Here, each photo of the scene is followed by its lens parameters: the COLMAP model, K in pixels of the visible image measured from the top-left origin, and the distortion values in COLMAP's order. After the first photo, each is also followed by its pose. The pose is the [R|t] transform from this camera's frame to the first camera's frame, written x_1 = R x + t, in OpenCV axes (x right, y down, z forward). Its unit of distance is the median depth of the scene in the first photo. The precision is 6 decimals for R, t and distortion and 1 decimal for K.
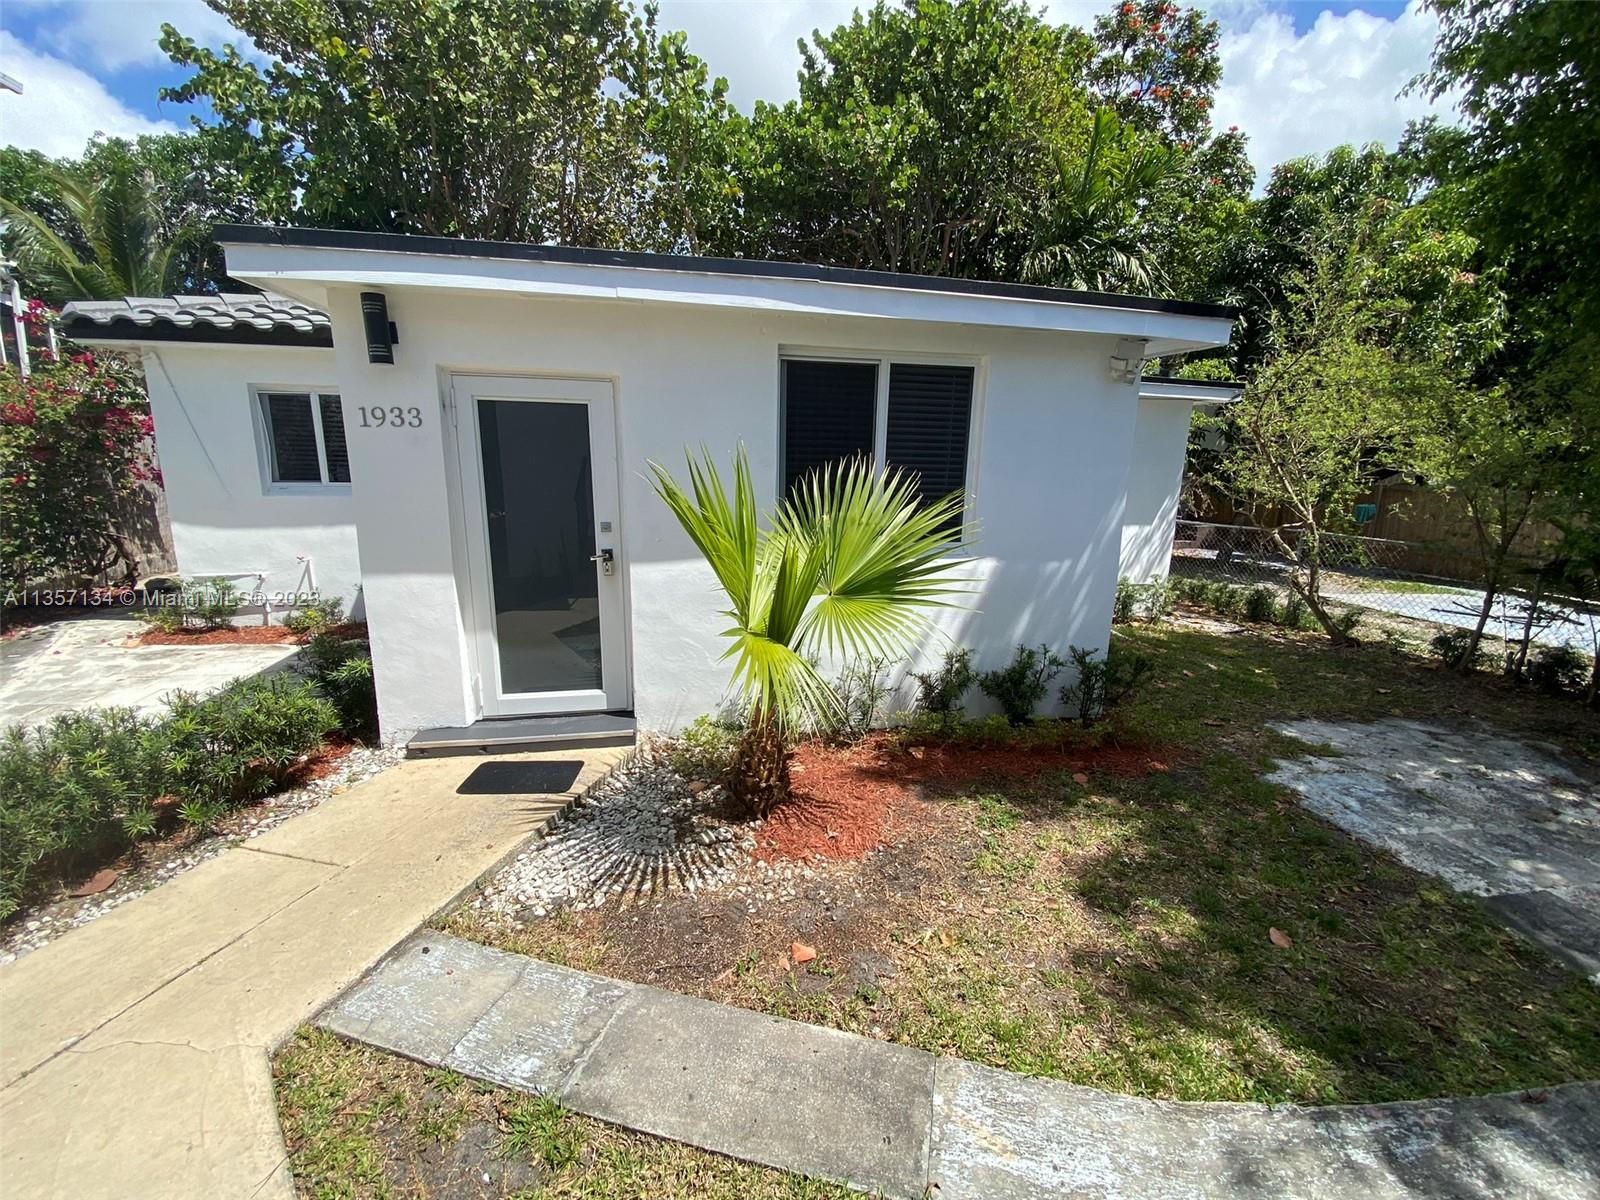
lens RADIAL K [[645.2, 0, 800.0], [0, 645.2, 600.0], [0, 0, 1]] dist [0.011703, -0.017269]
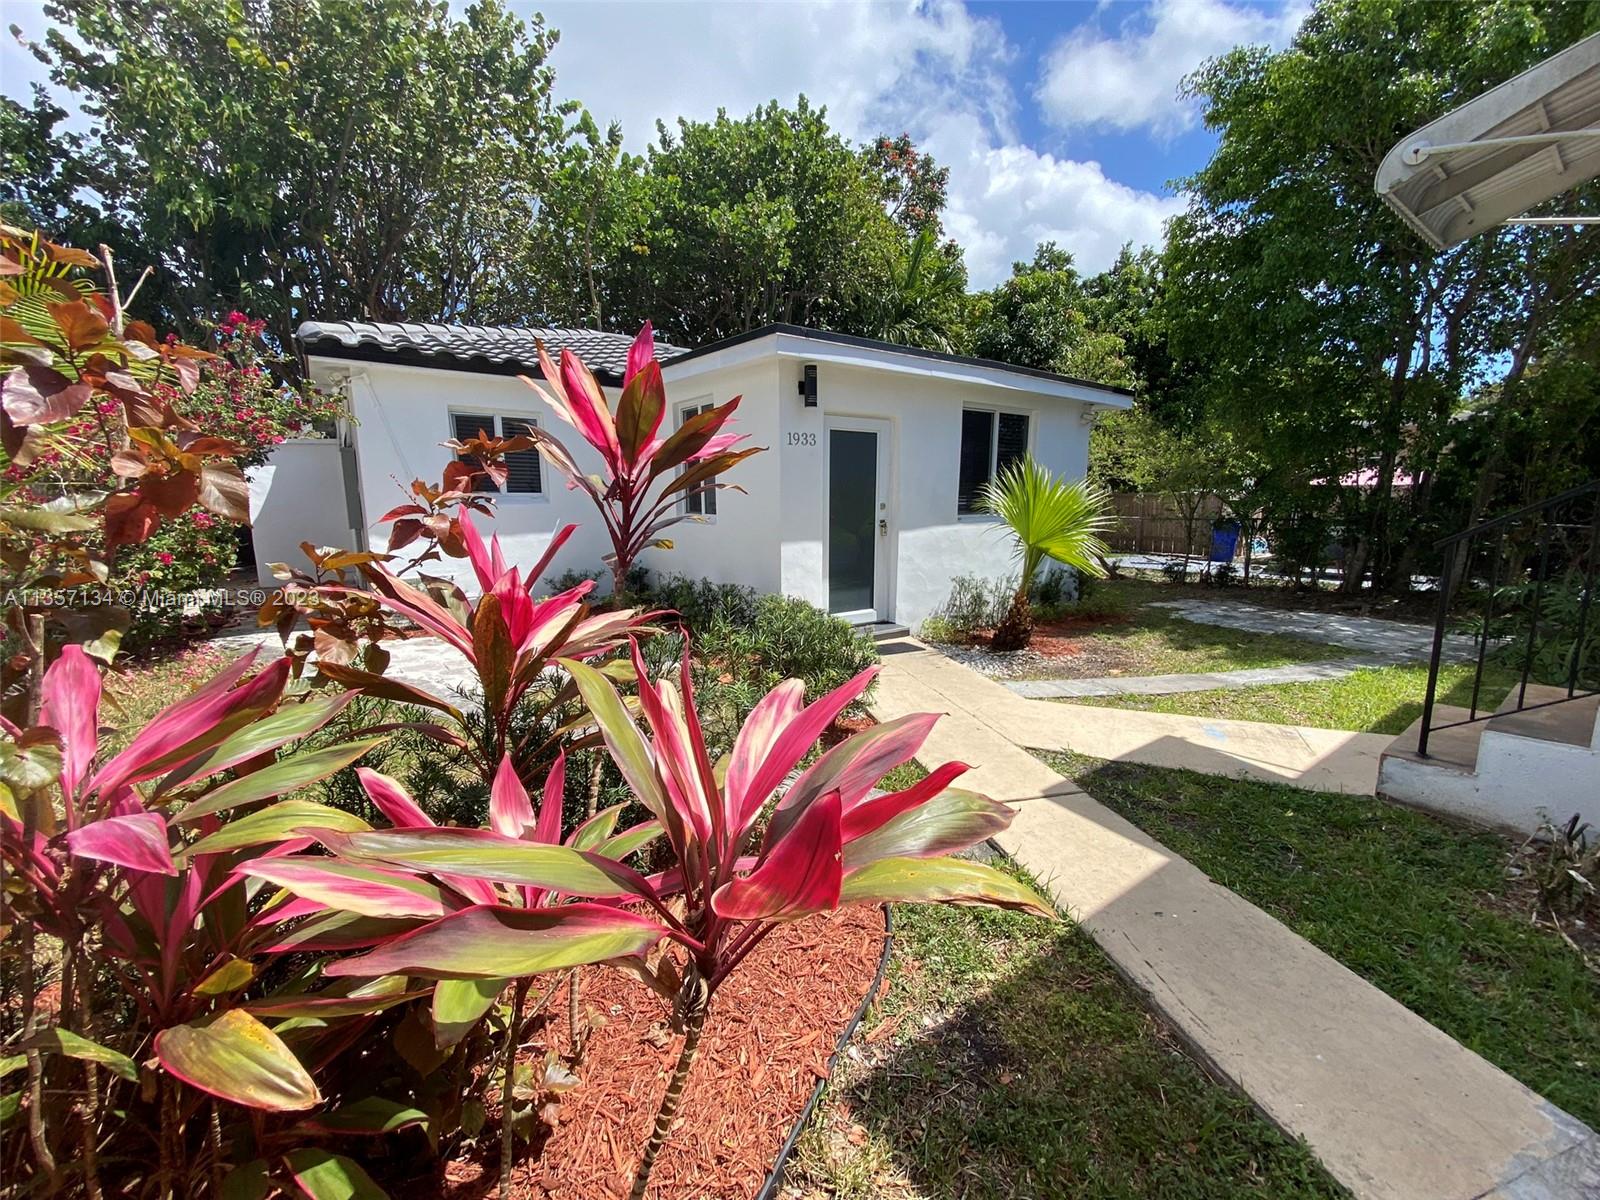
lens RADIAL K [[633.3, 0, 800.0], [0, 633.3, 600.0], [0, 0, 1]] dist [0.021026, -0.029478]
pose [[0.911568, -0.080462, 0.403200, -0.817510], [0.095735, 0.995247, -0.017830, 0.093919], [-0.399849, 0.054854, 0.914938, -0.271751]]
